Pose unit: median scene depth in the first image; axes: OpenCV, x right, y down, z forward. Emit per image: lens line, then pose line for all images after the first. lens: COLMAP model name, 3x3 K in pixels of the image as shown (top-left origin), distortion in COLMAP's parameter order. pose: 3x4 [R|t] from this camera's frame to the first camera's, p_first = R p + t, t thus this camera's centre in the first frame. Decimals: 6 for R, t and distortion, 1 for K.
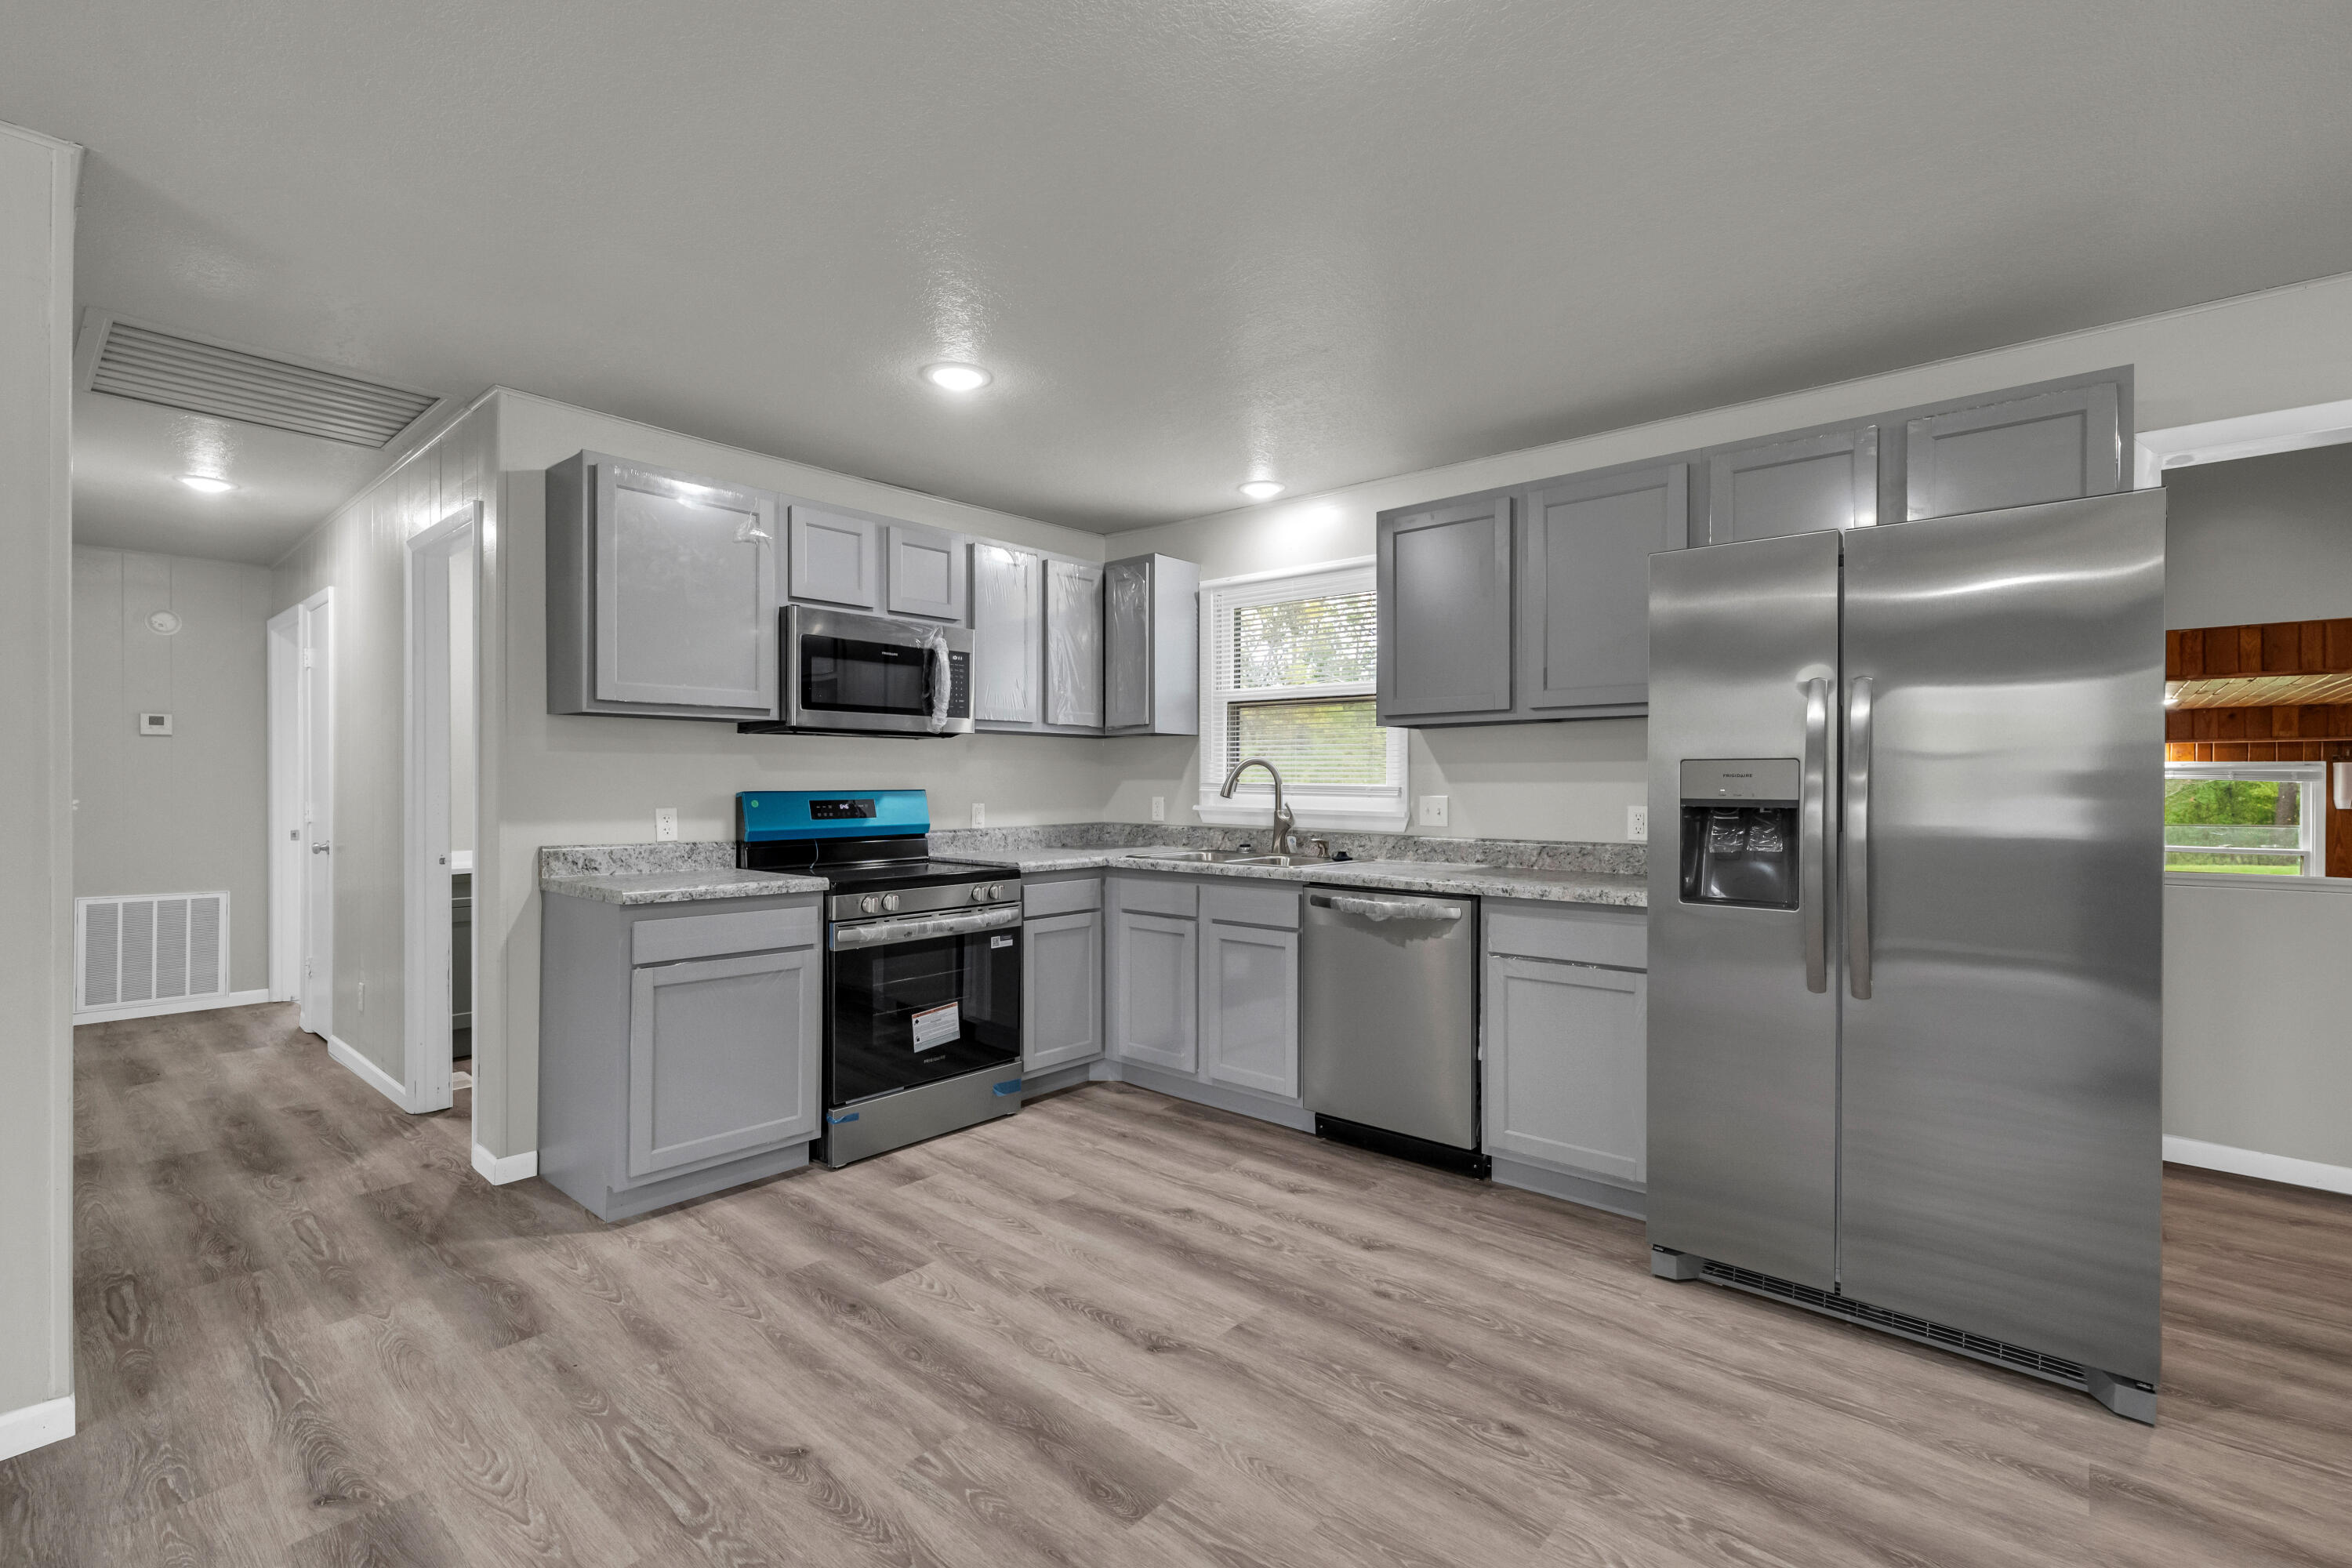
lens RADIAL K [[1039.0, 0, 1173.2], [0, 1039.0, 777.6], [0, 0, 1]] dist [0.000362, 0.000300]
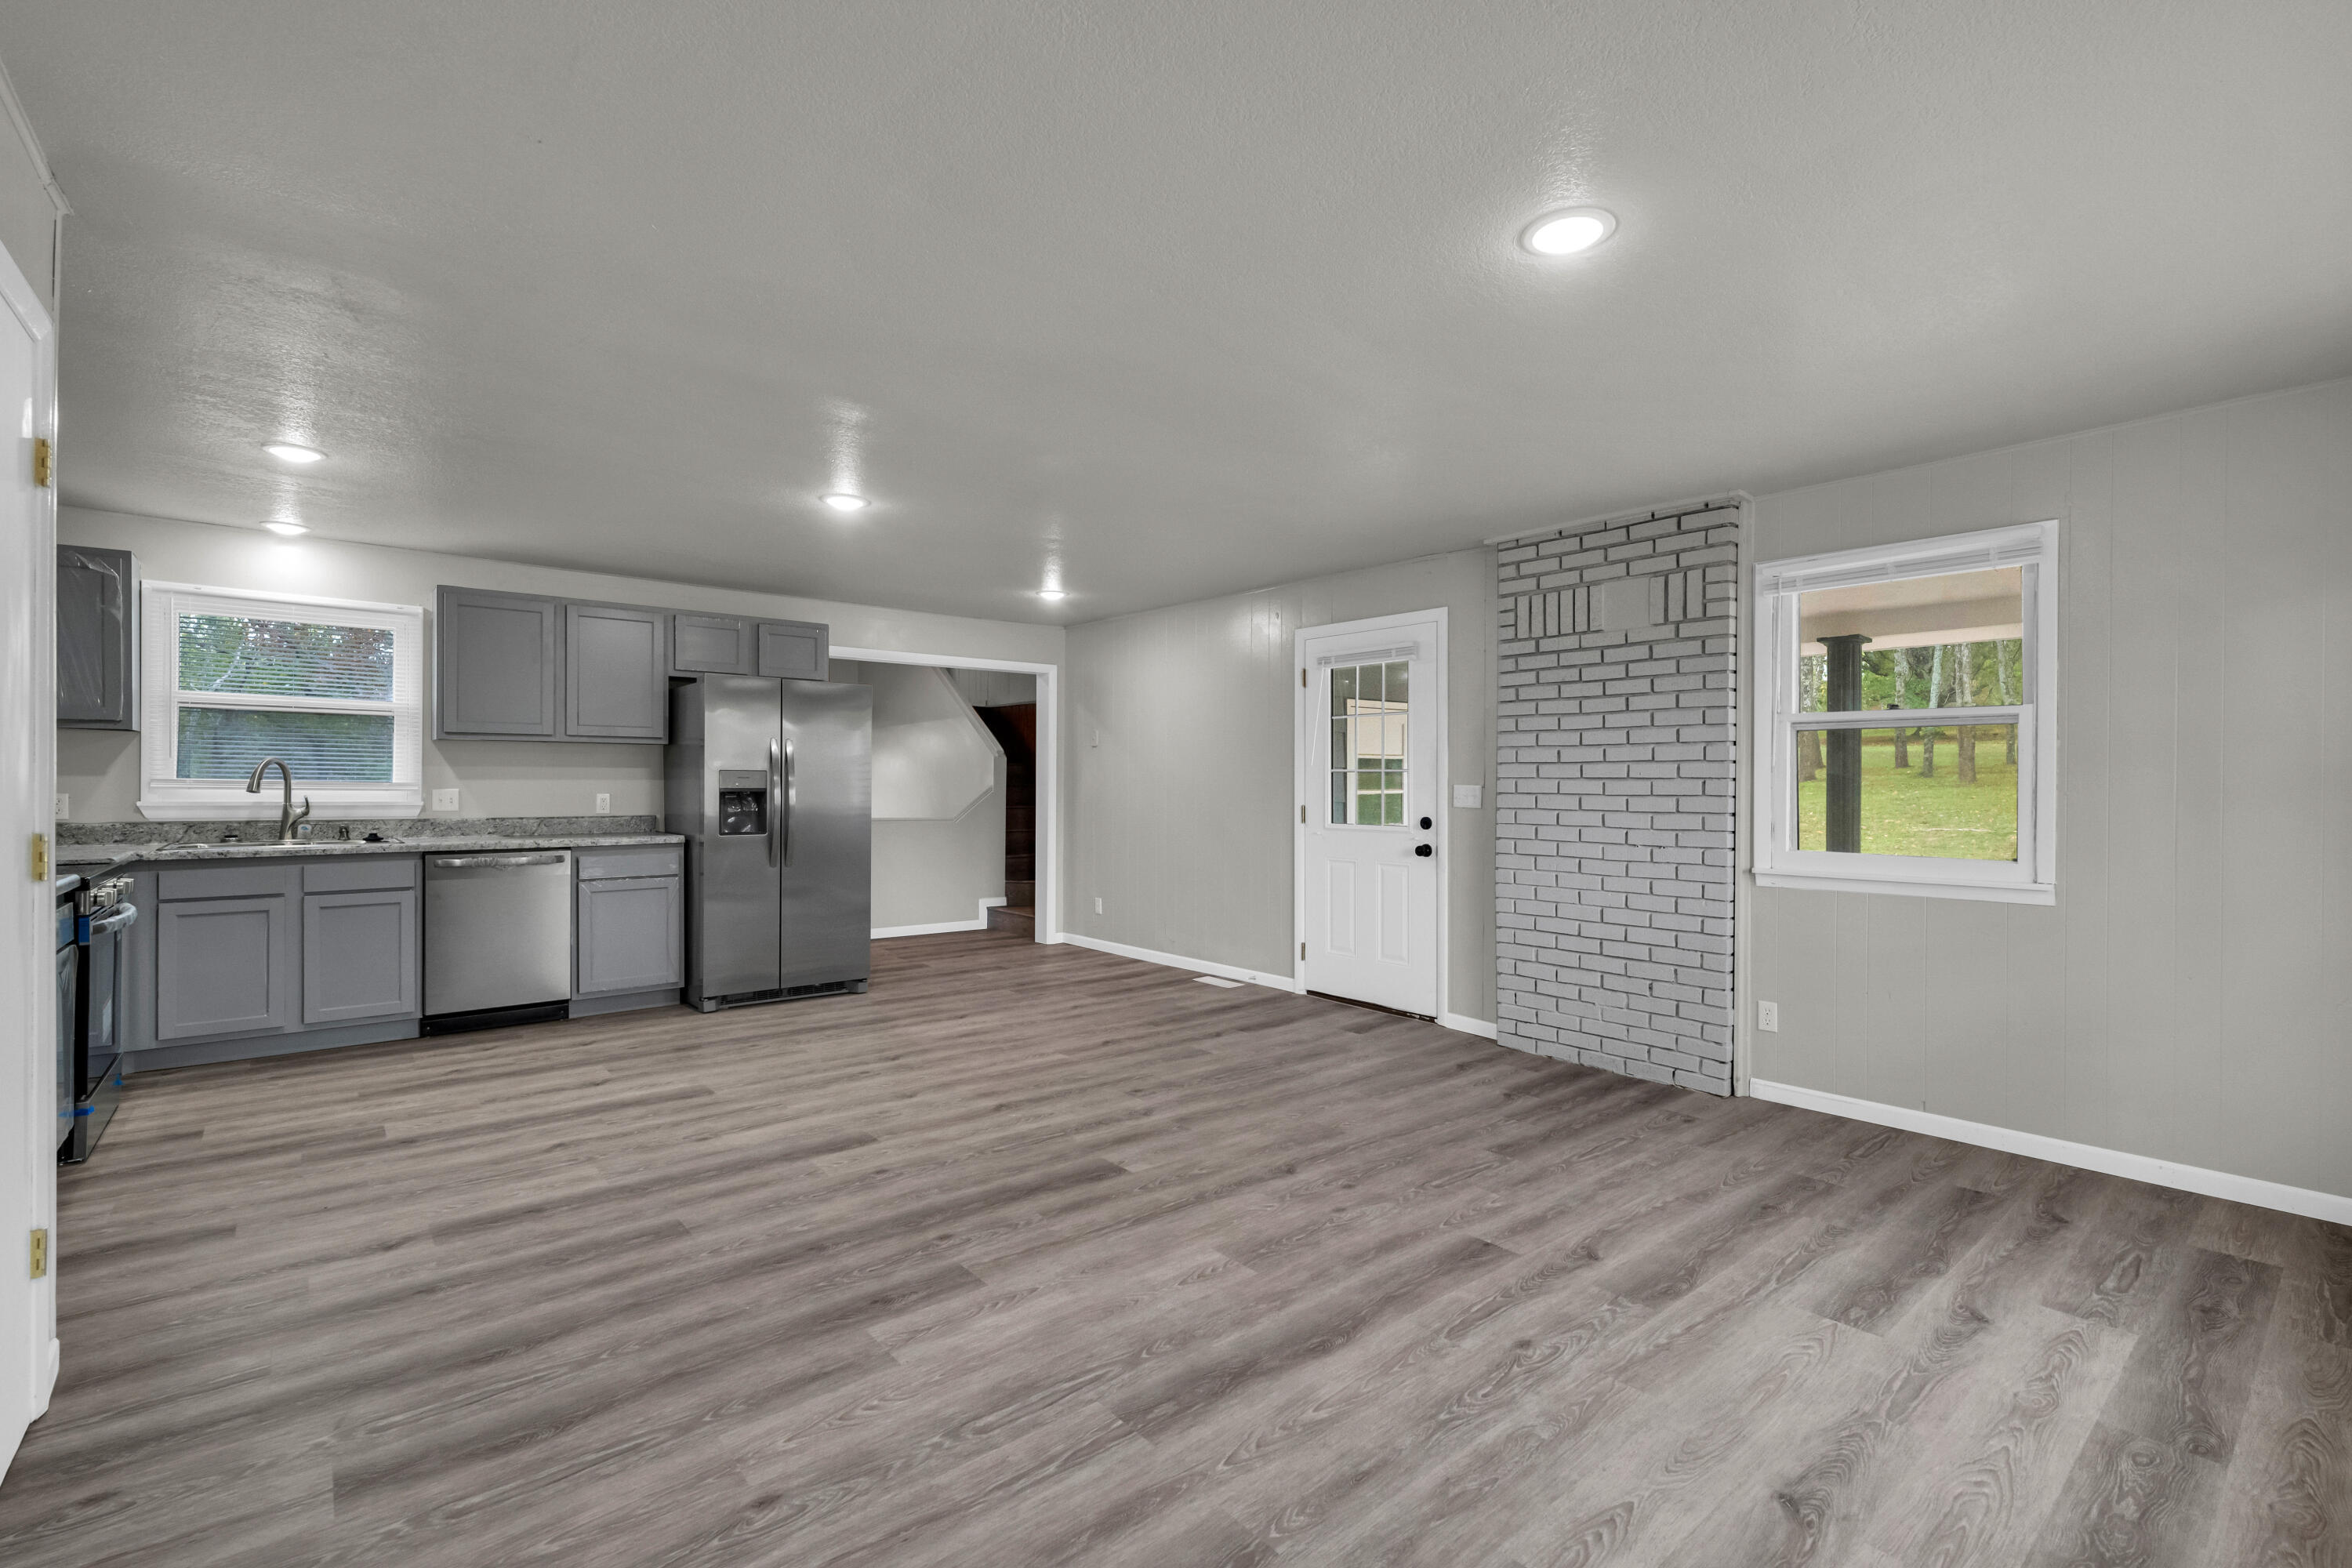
lens RADIAL K [[1041.4, 0, 1149.4], [0, 1041.4, 776.8], [0, 0, 1]] dist [-0.001626, -0.000133]
pose [[0.164957, 0.004499, 0.986290, -1.021132], [-0.007268, 0.999968, -0.003346, -0.001363], [-0.986274, -0.006617, 0.164984, -0.167680]]
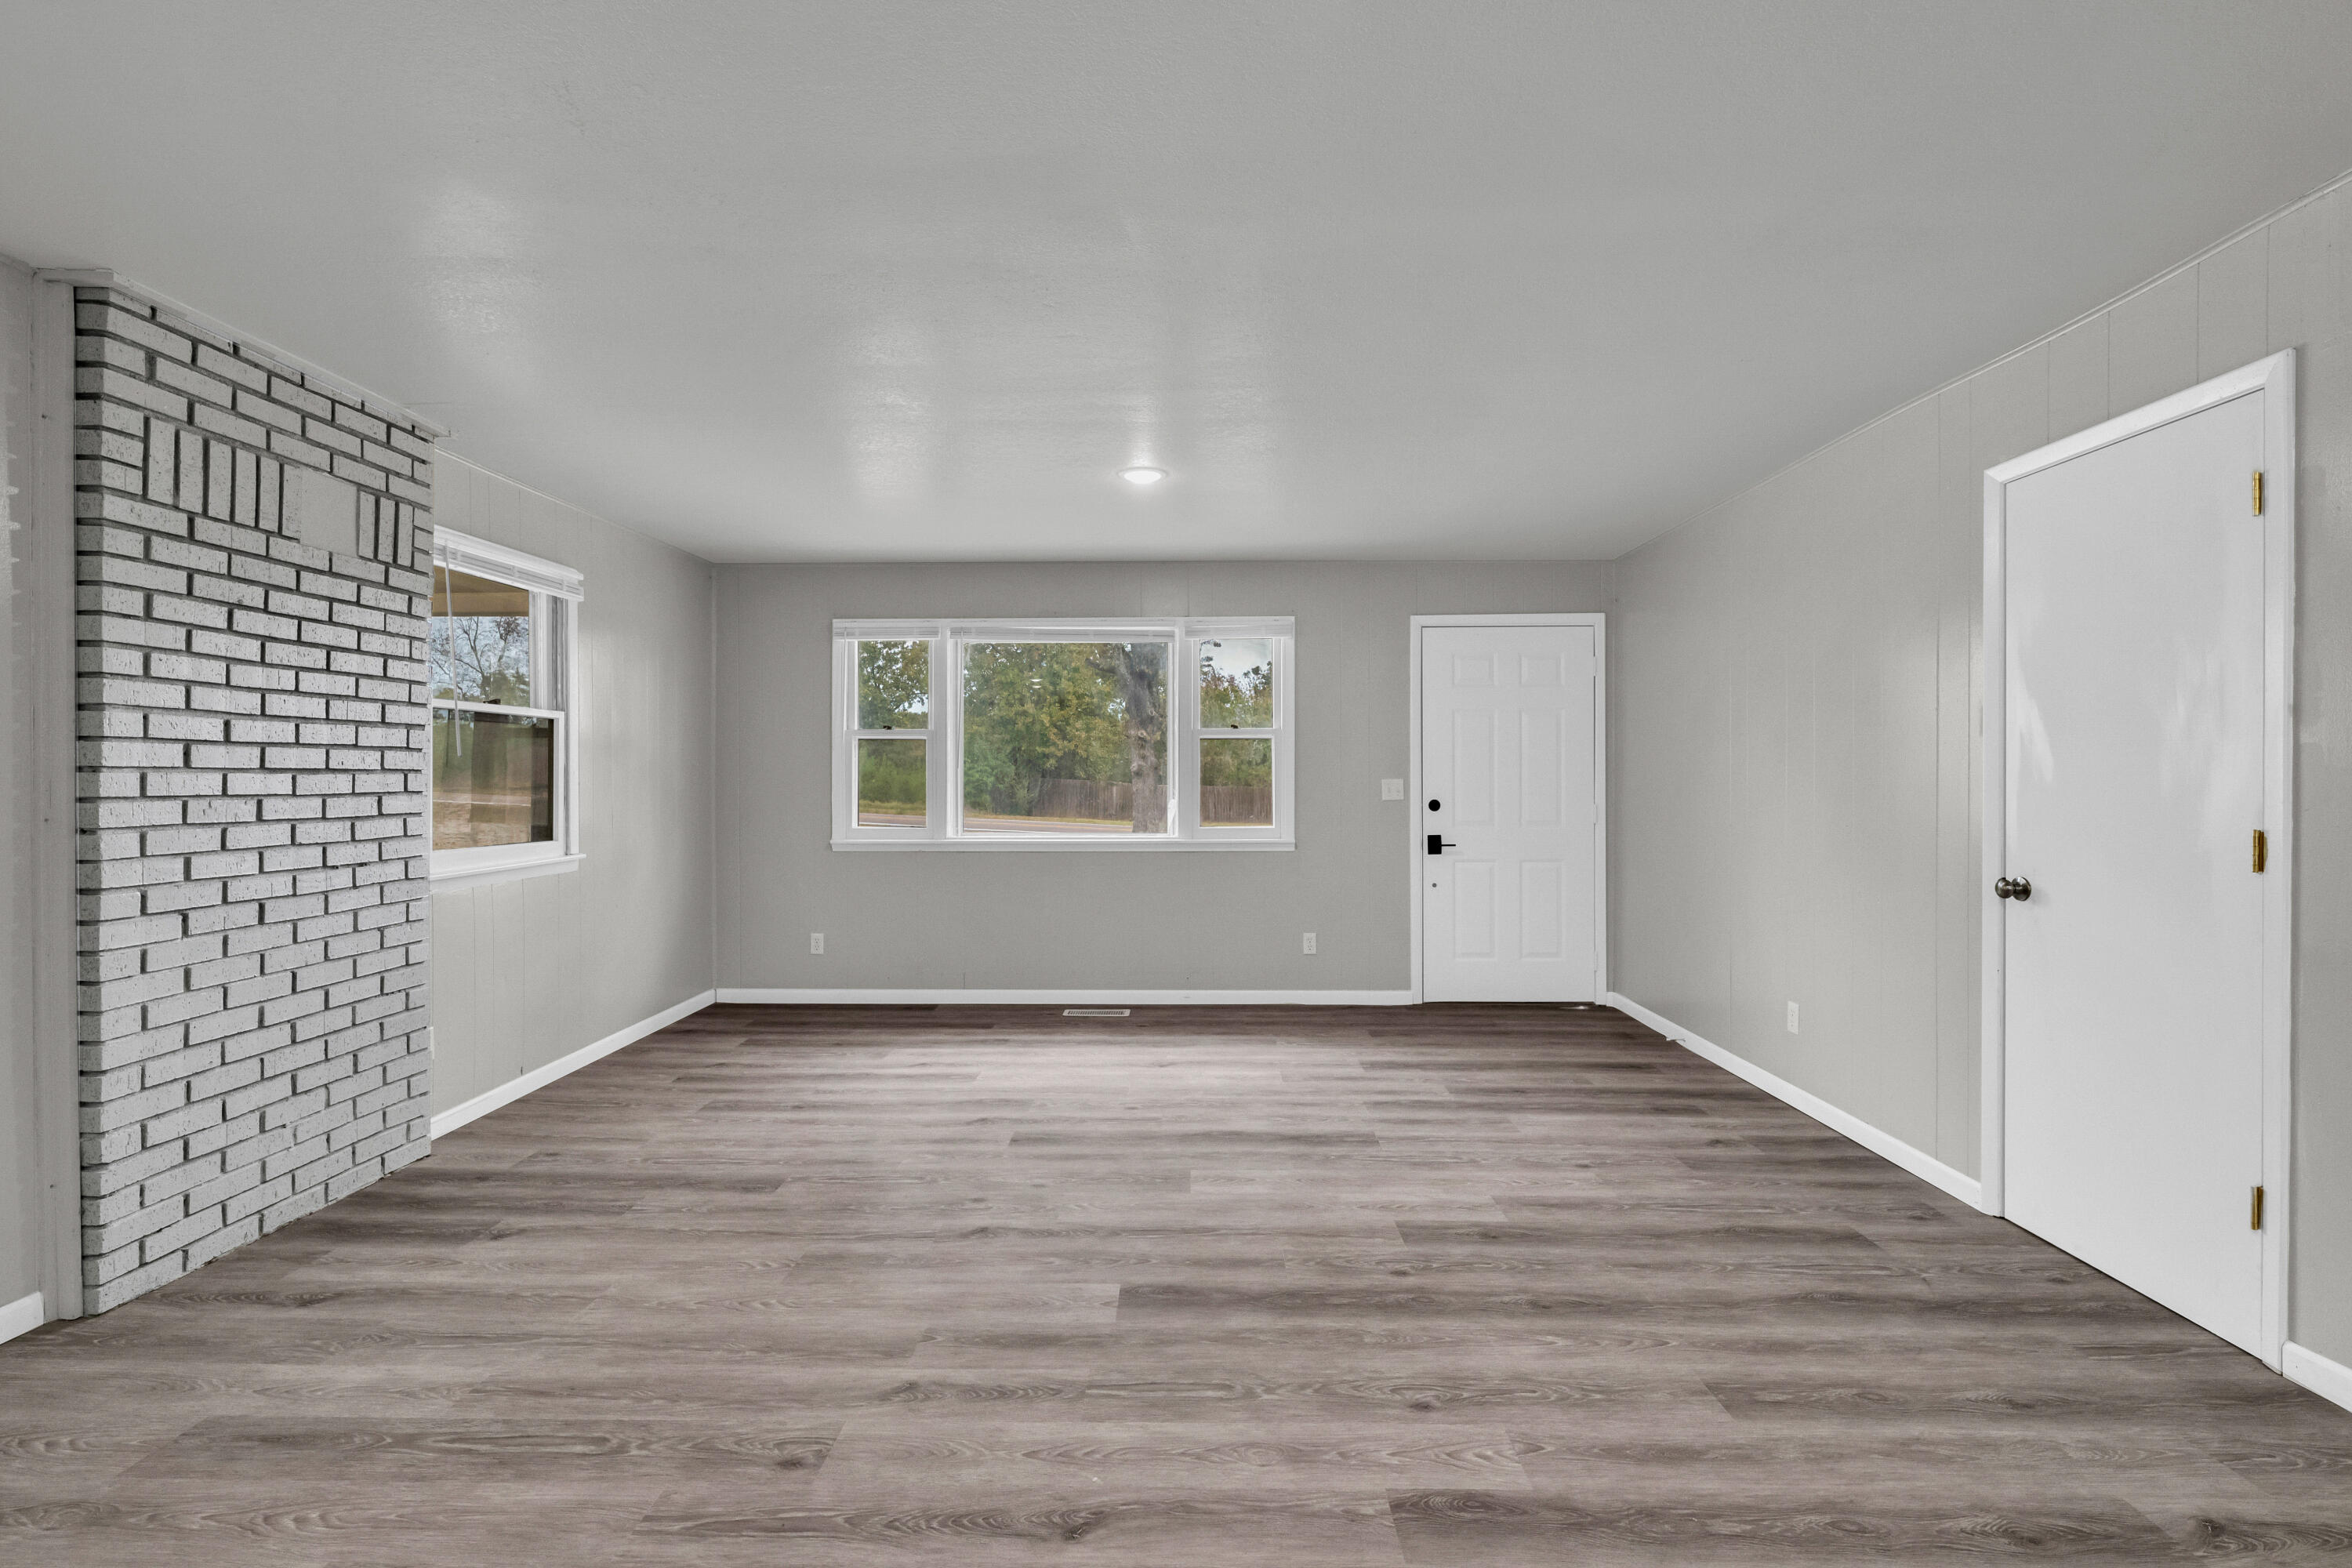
lens RADIAL K [[1039.0, 0, 1173.2], [0, 1039.0, 777.6], [0, 0, 1]] dist [0.000362, 0.000300]
pose [[-0.760721, 0.000517, -0.649079, 0.259003], [0.001340, 0.999999, -0.000774, -0.000164], [0.649078, -0.001459, -0.760720, 0.527528]]
